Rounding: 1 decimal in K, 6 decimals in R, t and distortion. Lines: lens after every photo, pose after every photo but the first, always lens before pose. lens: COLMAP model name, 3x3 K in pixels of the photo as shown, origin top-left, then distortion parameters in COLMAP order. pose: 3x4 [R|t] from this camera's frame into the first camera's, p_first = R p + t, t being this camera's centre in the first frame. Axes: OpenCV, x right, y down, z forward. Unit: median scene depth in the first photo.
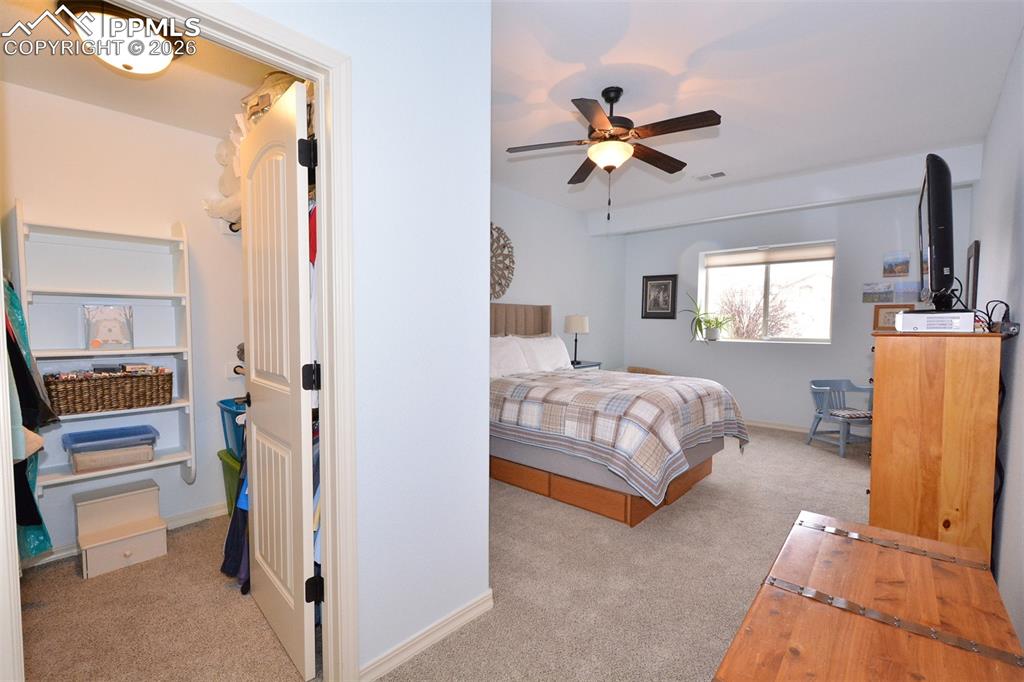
lens RADIAL K [[448.5, 0, 513.3], [0, 448.5, 347.9], [0, 0, 1]] dist [0.003279, -0.009894]
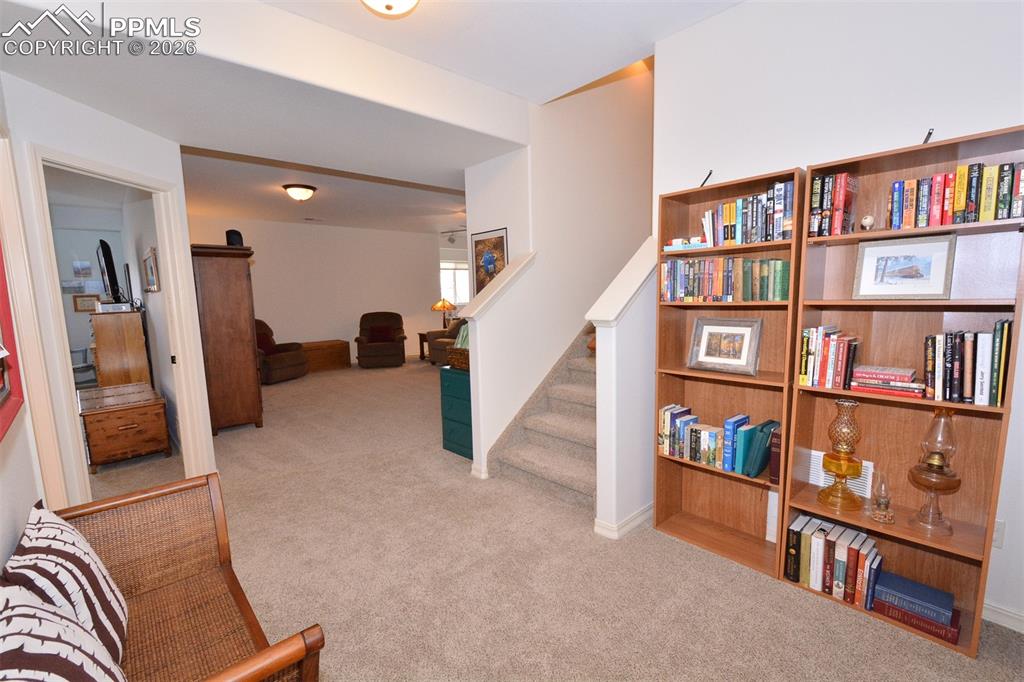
lens RADIAL K [[448.5, 0, 513.3], [0, 448.5, 347.9], [0, 0, 1]] dist [0.003279, -0.009894]
pose [[0.077372, -0.140488, 0.987055, -1.156043], [0.088709, 0.987066, 0.133536, 0.021278], [-0.993048, 0.077228, 0.088834, -1.181854]]
